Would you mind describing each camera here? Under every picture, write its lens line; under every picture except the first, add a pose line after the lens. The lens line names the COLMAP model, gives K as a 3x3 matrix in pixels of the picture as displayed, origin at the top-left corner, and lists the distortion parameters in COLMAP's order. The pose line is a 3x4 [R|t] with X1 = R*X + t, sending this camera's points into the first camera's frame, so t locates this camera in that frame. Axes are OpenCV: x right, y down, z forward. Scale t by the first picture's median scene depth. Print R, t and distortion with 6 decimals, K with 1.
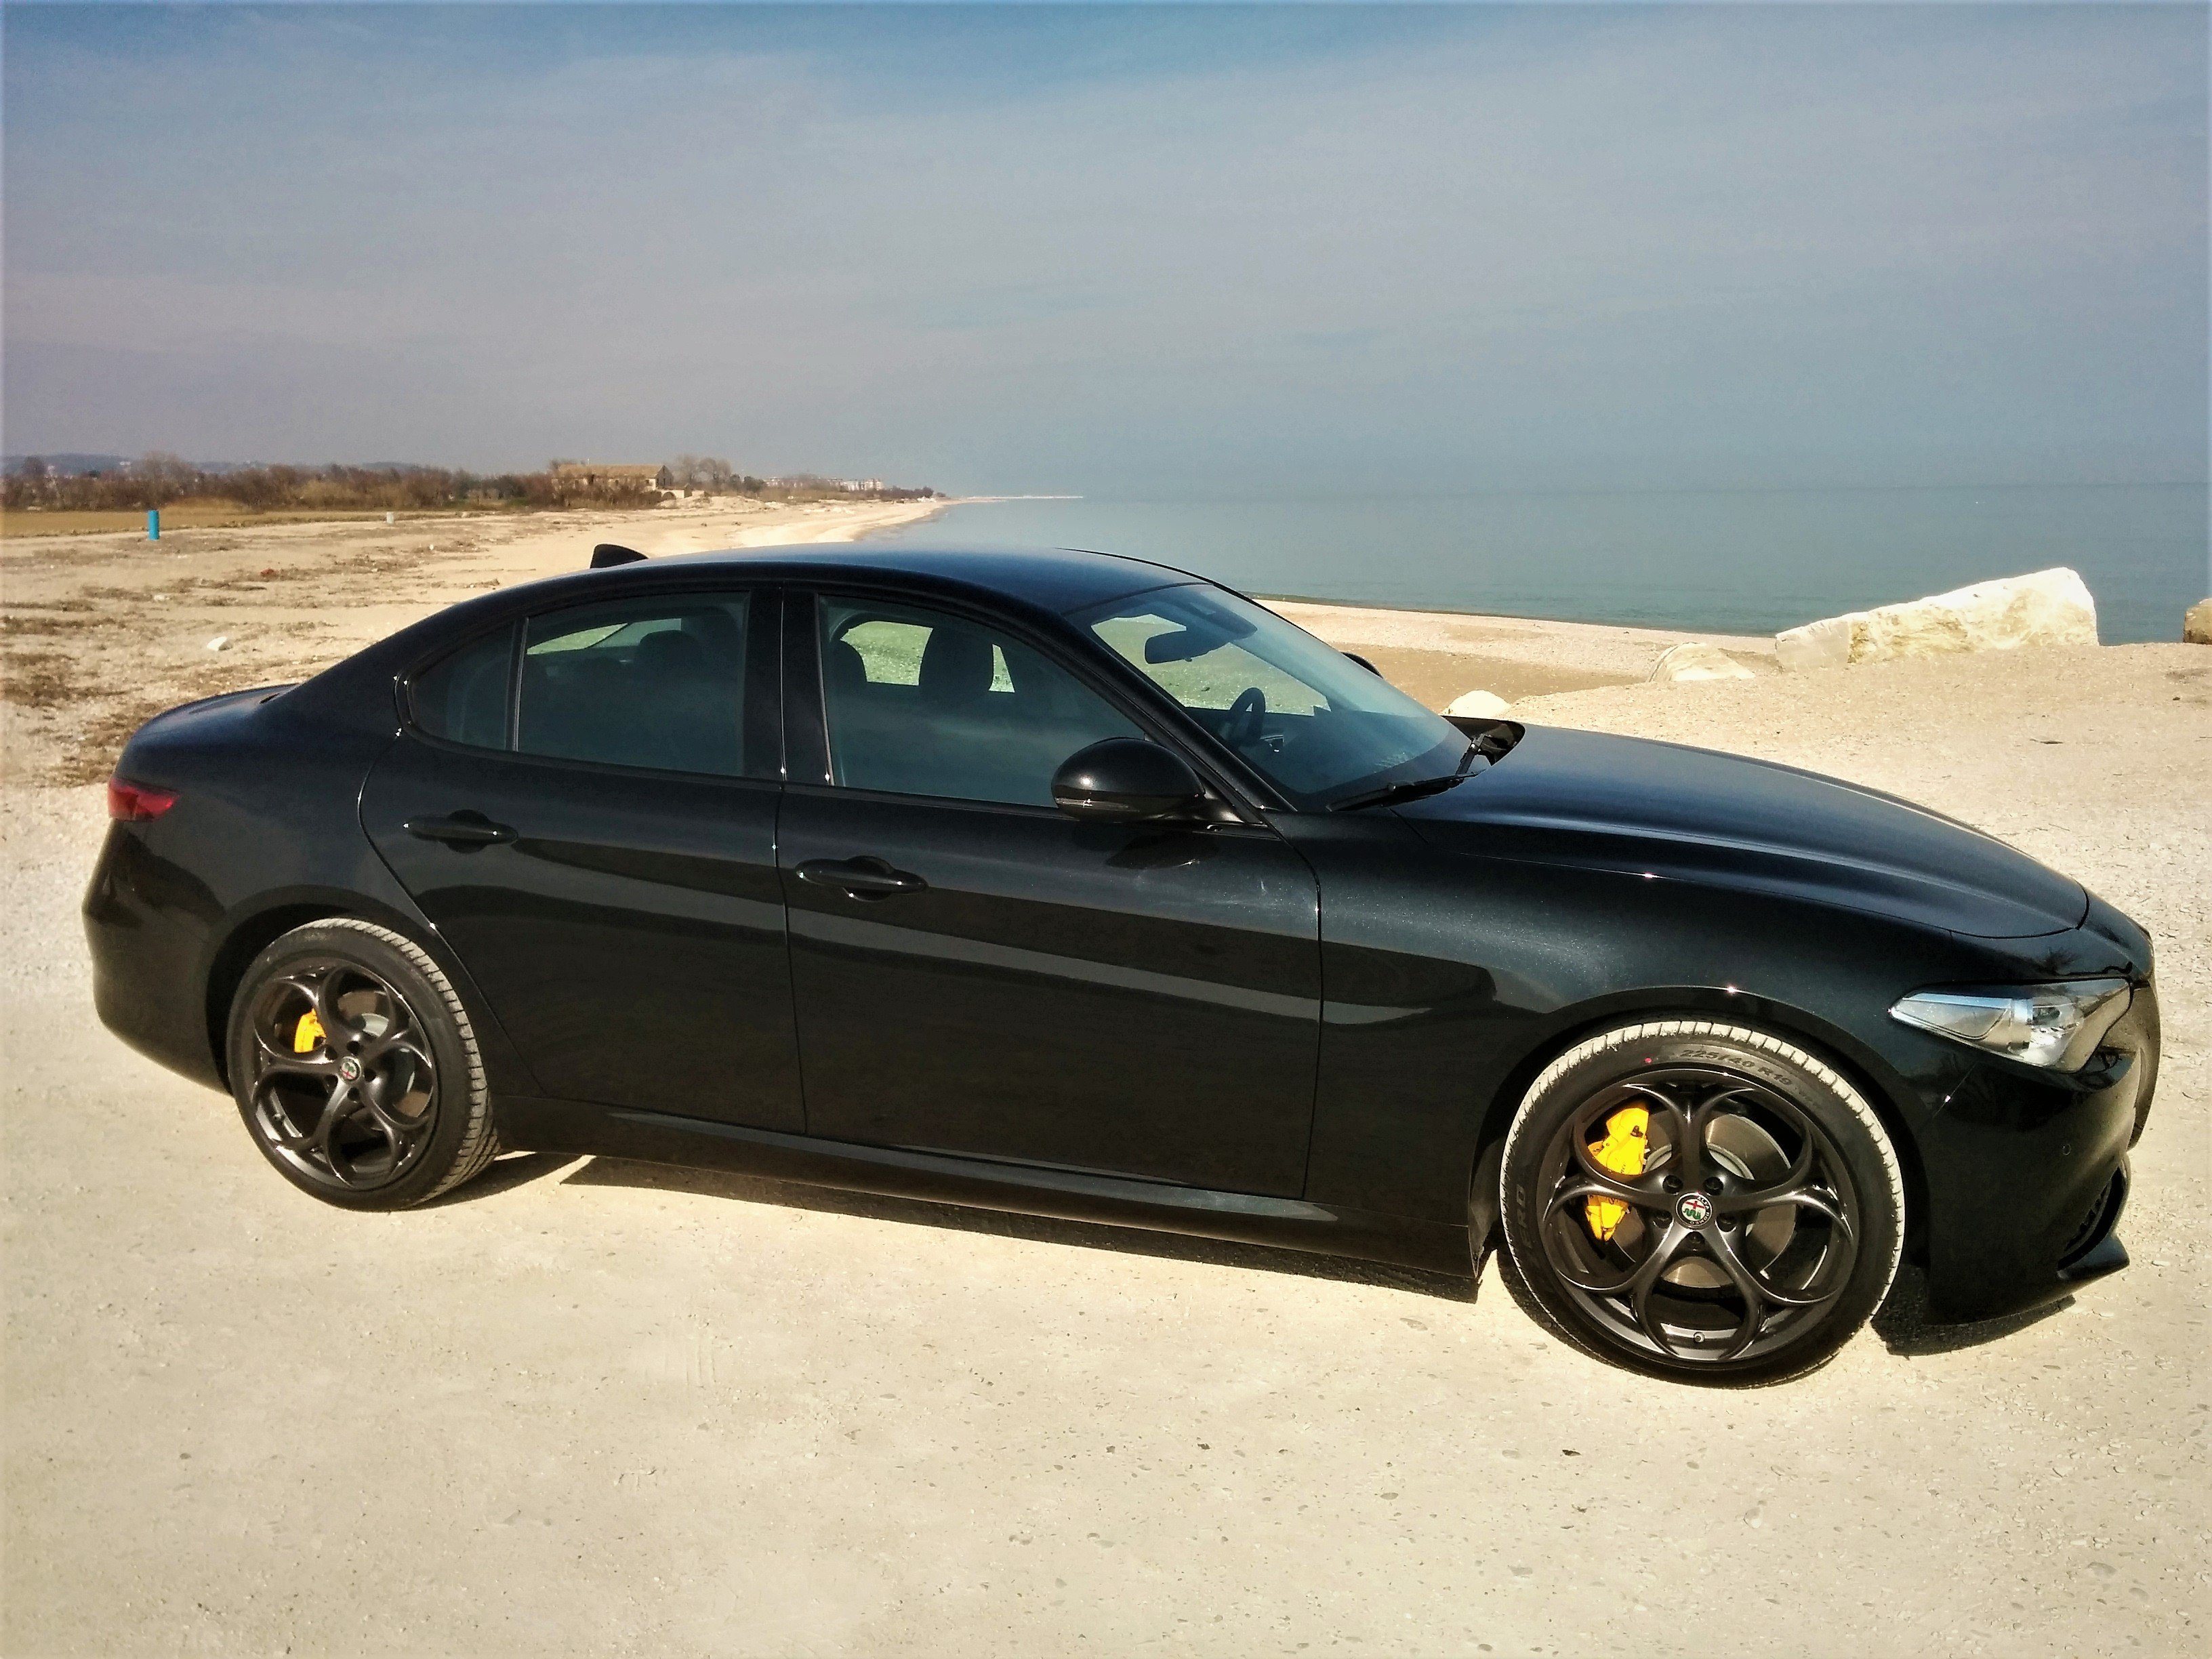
lens RADIAL K [[1885.5, 0, 1116.7], [0, 1885.5, 842.1], [0, 0, 1]] dist [0.059805, -0.031386]
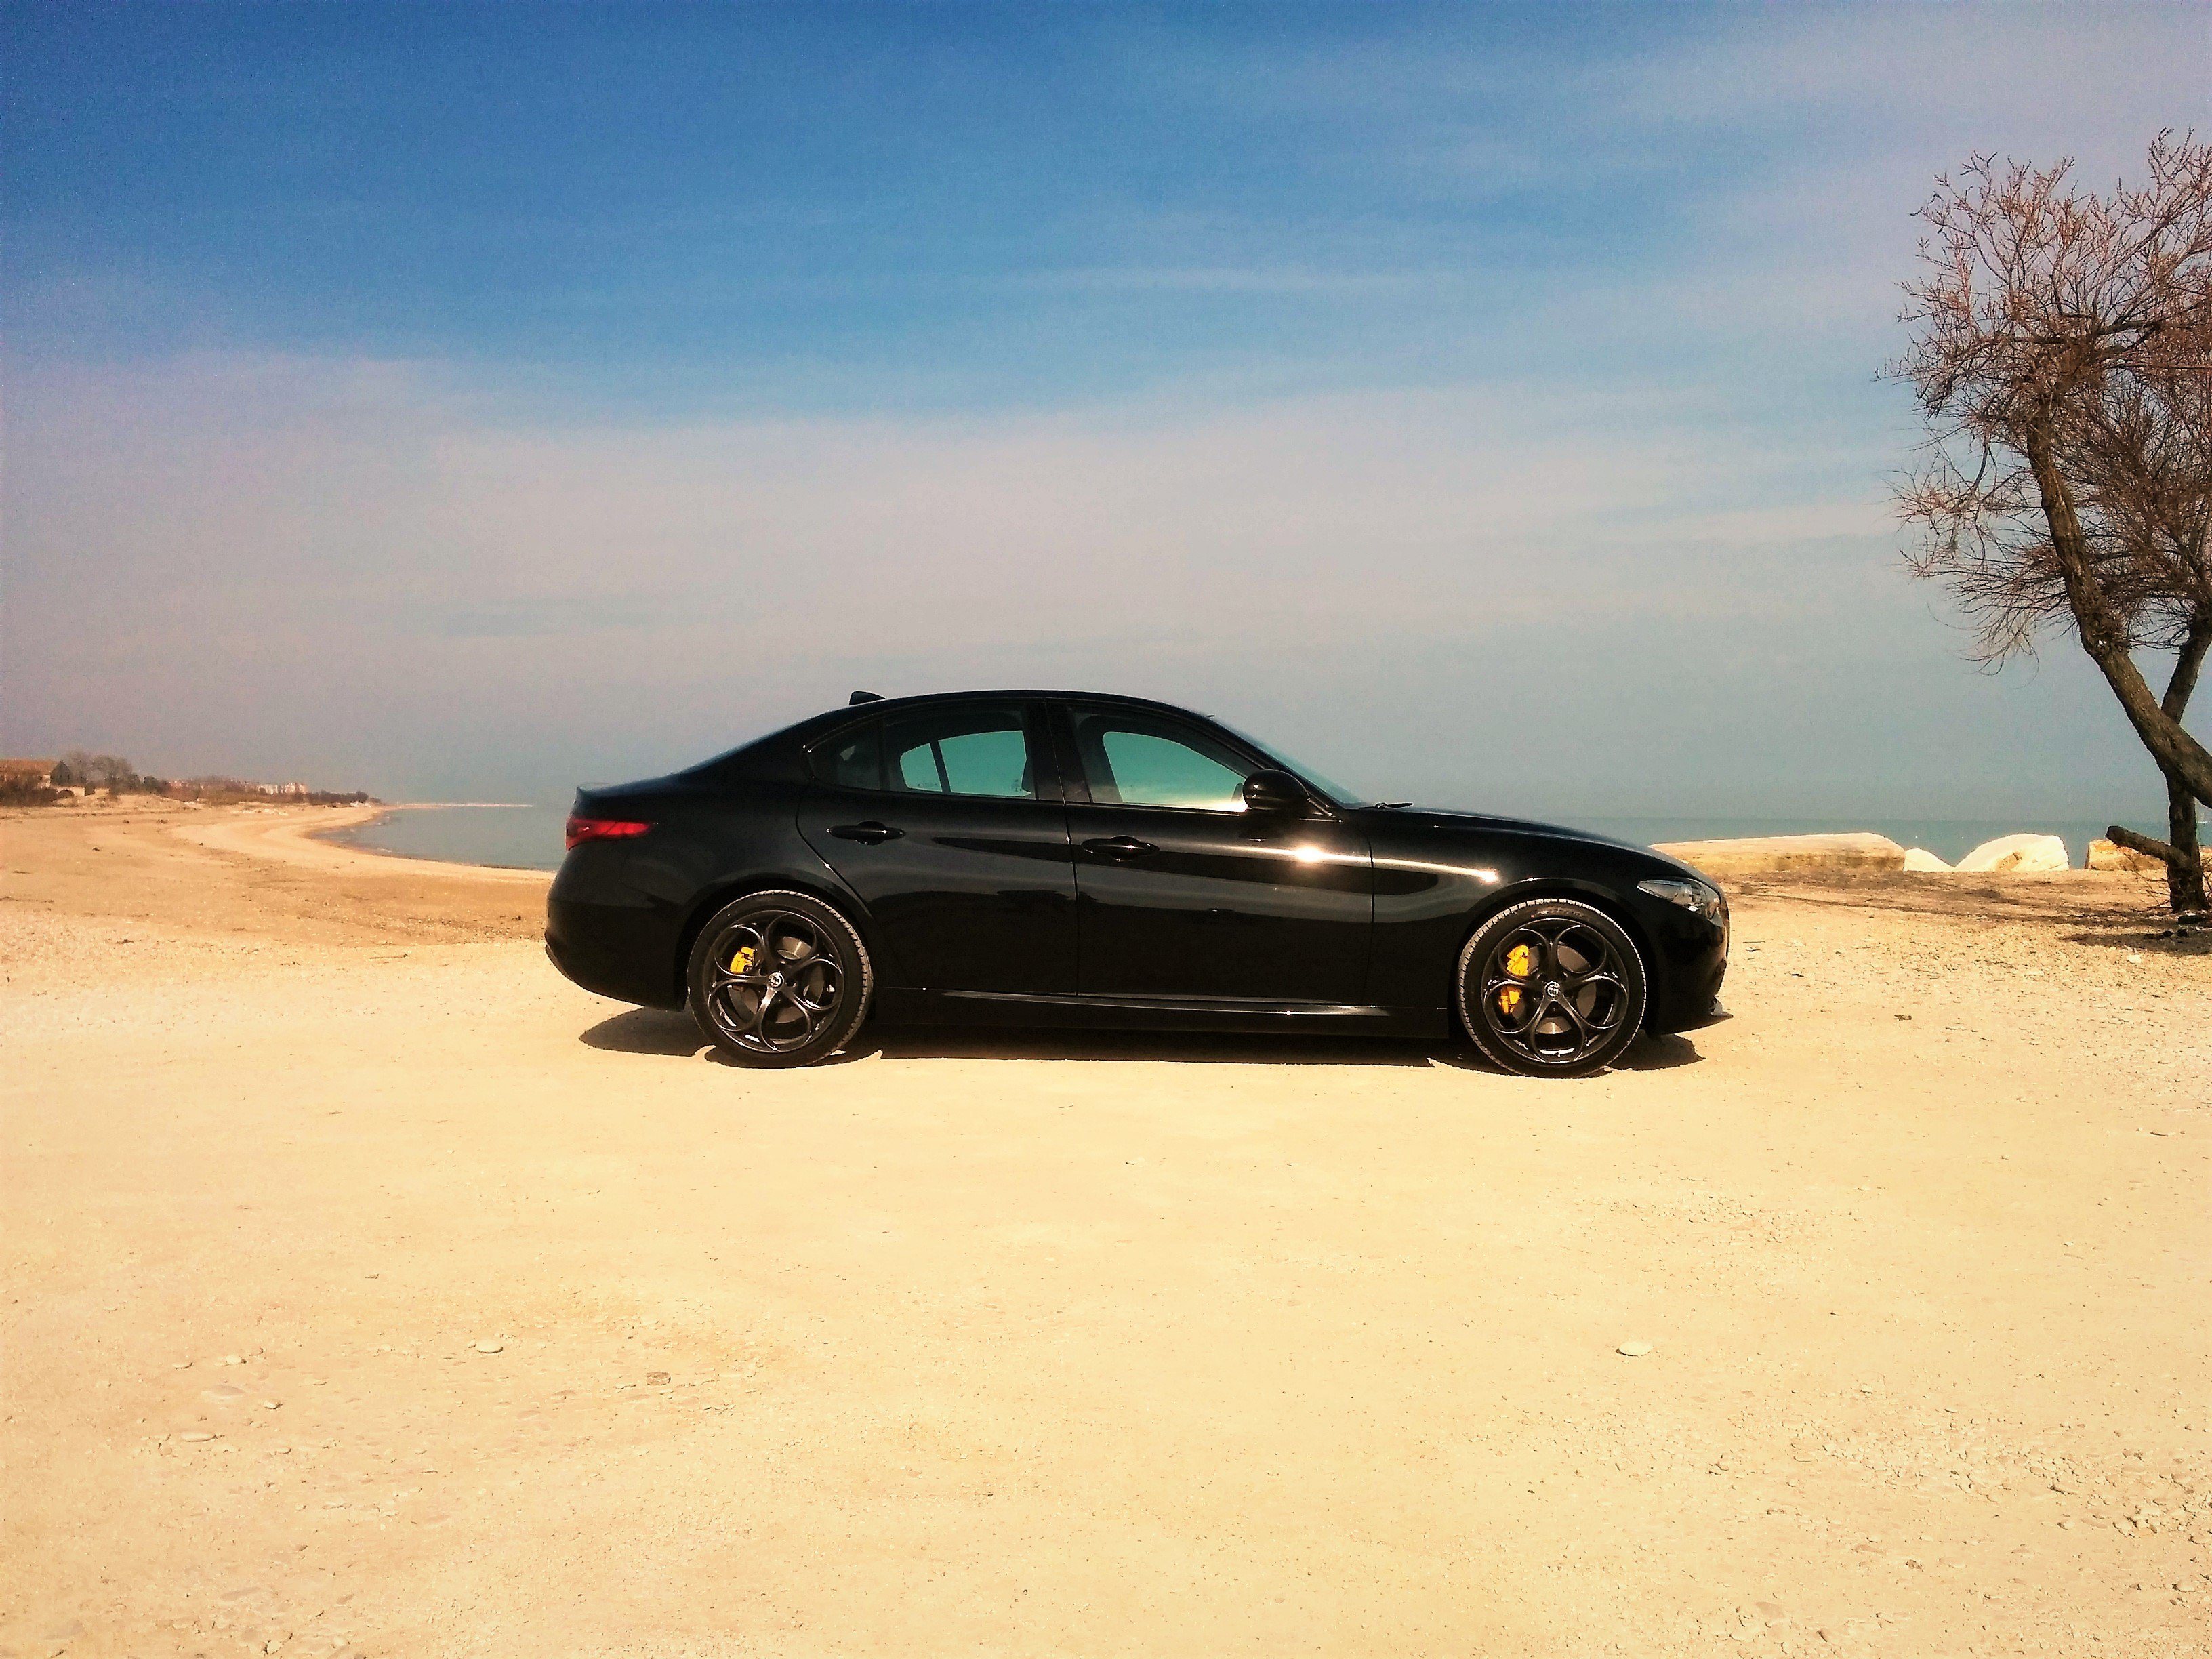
lens RADIAL K [[1885.5, 0, 1117.7], [0, 1885.5, 817.5], [0, 0, 1]] dist [0.059805, -0.031386]
pose [[0.960365, 0.017969, 0.278165, -0.723424], [0.031458, 0.984558, -0.172211, 0.342793], [-0.276964, 0.174136, 0.944970, -0.849430]]
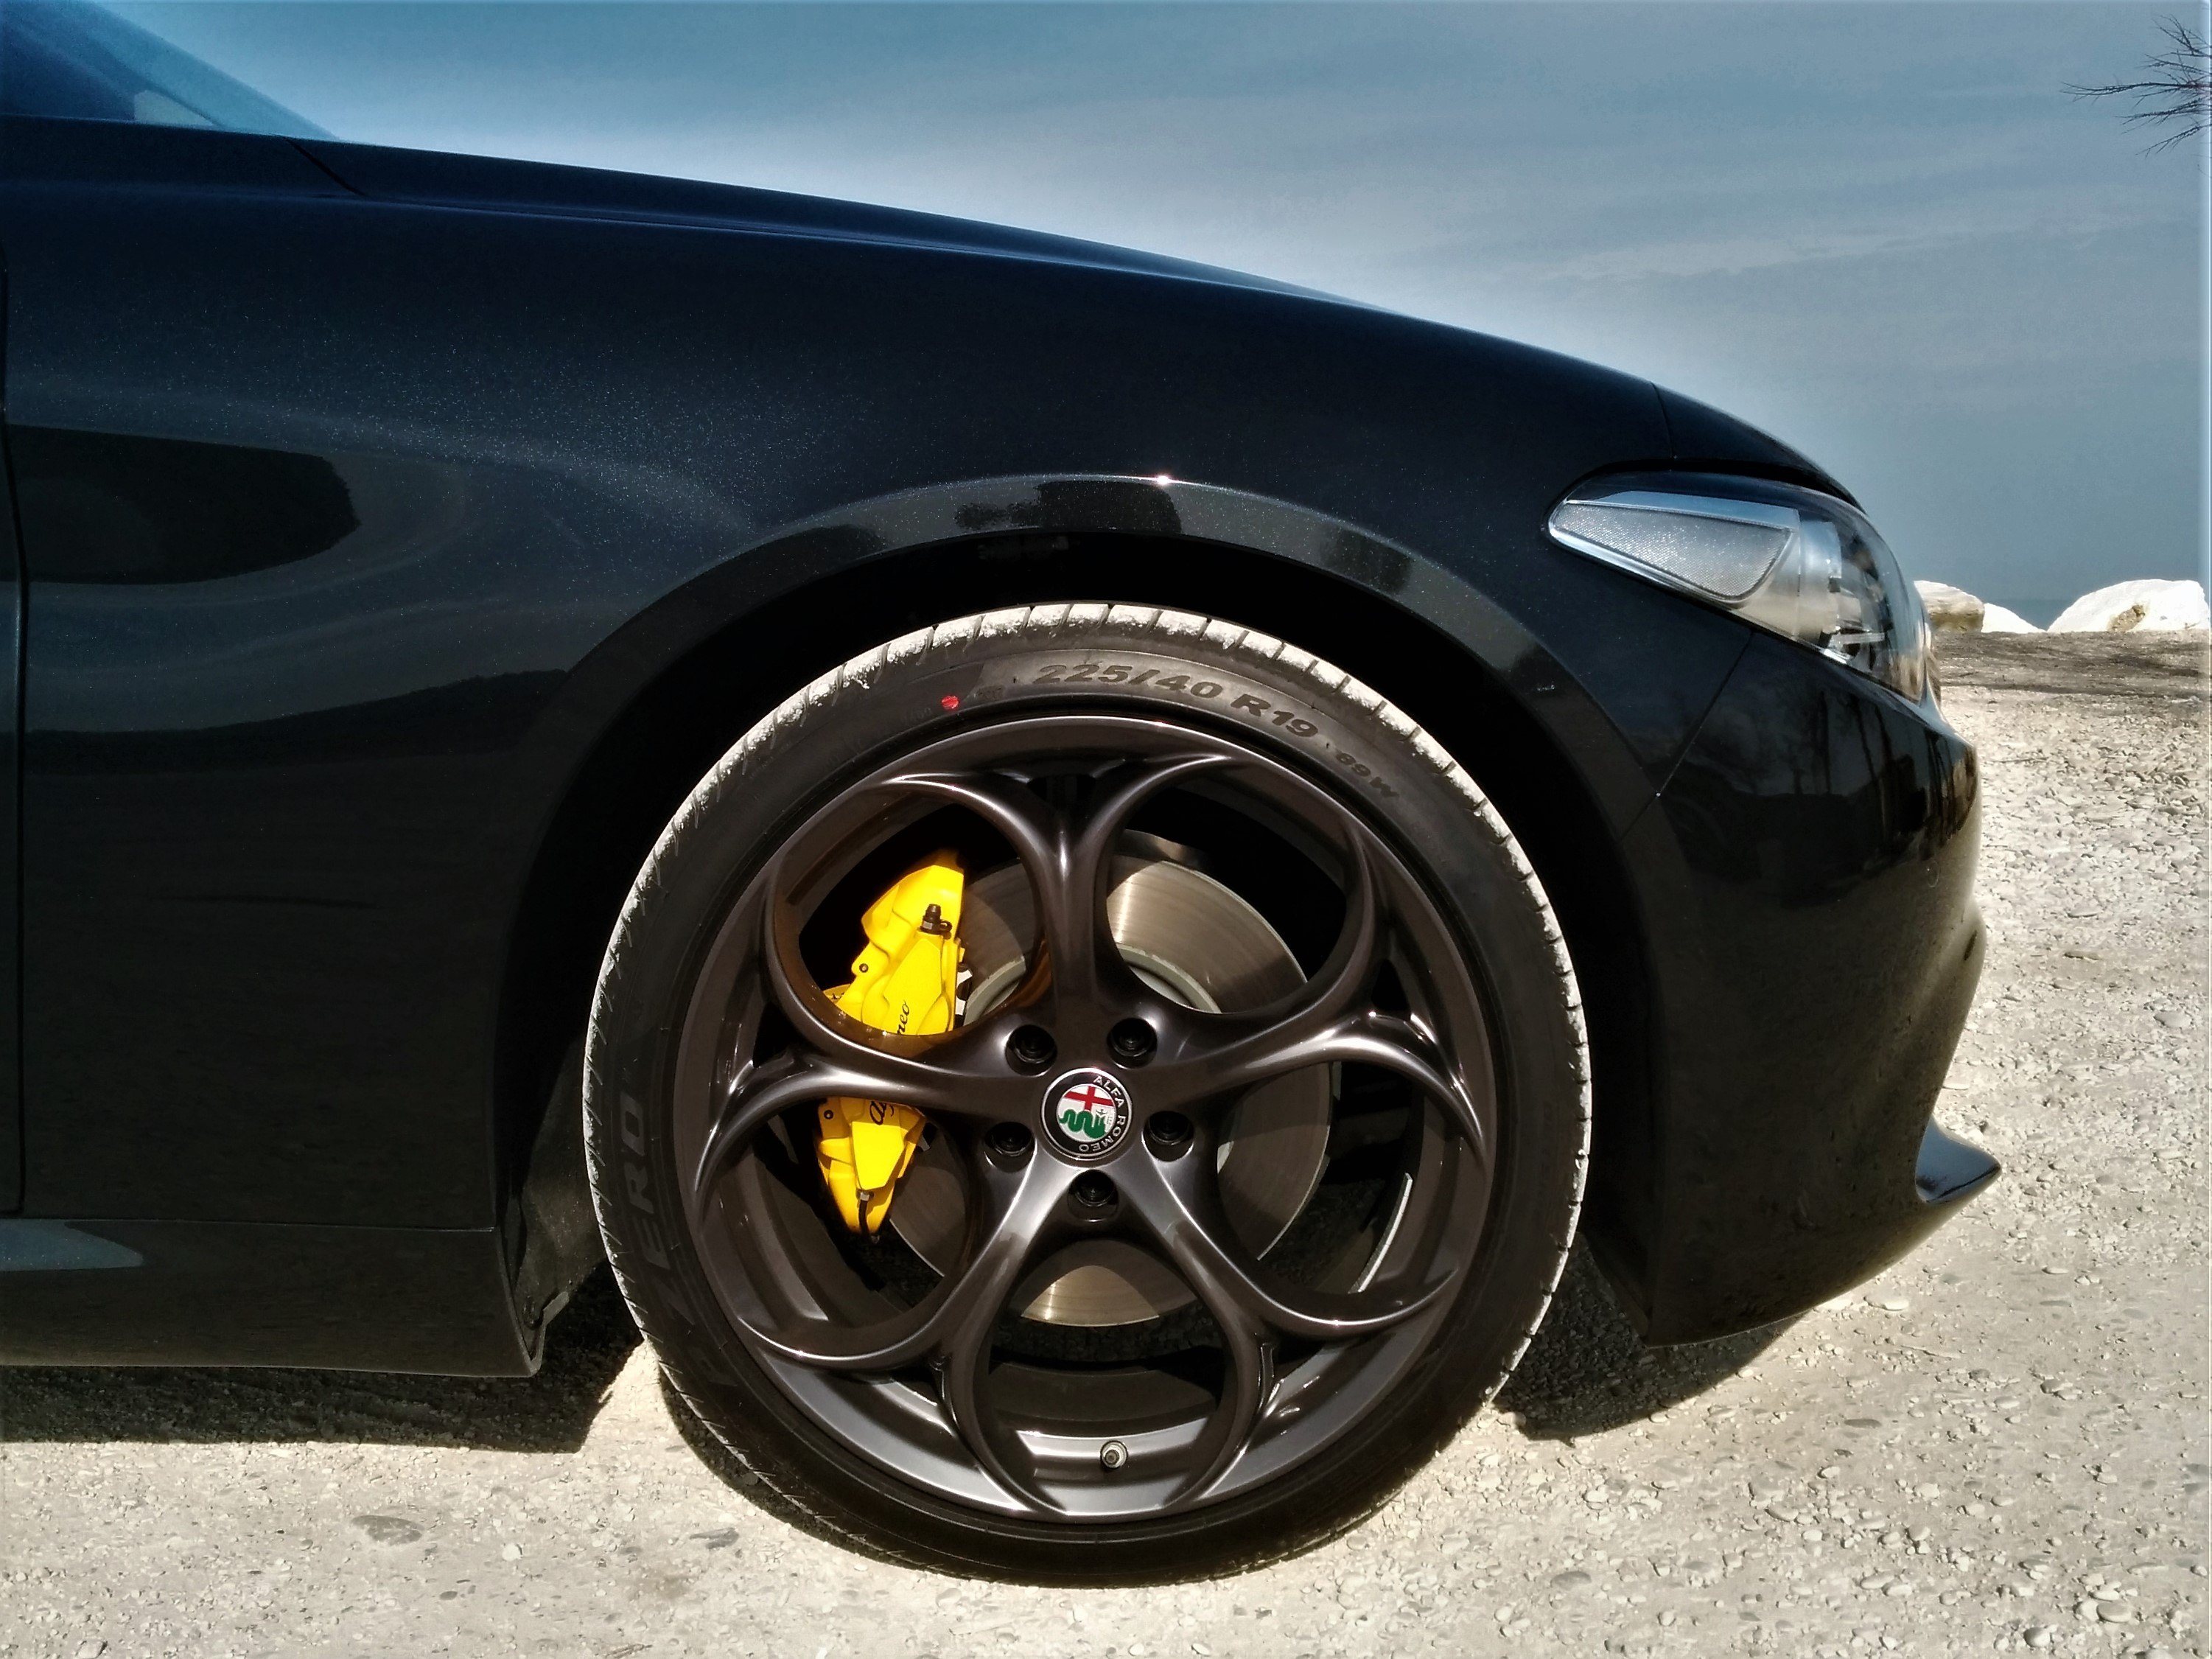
lens RADIAL K [[2044.3, 0, 1125.6], [0, 2044.3, 820.5], [0, 0, 1]] dist [0.045107, 0.000000]
pose [[0.947618, -0.026112, 0.318338, 0.179183], [0.050407, 0.996389, -0.068321, 0.160538], [-0.315405, 0.080788, 0.945512, 0.594937]]
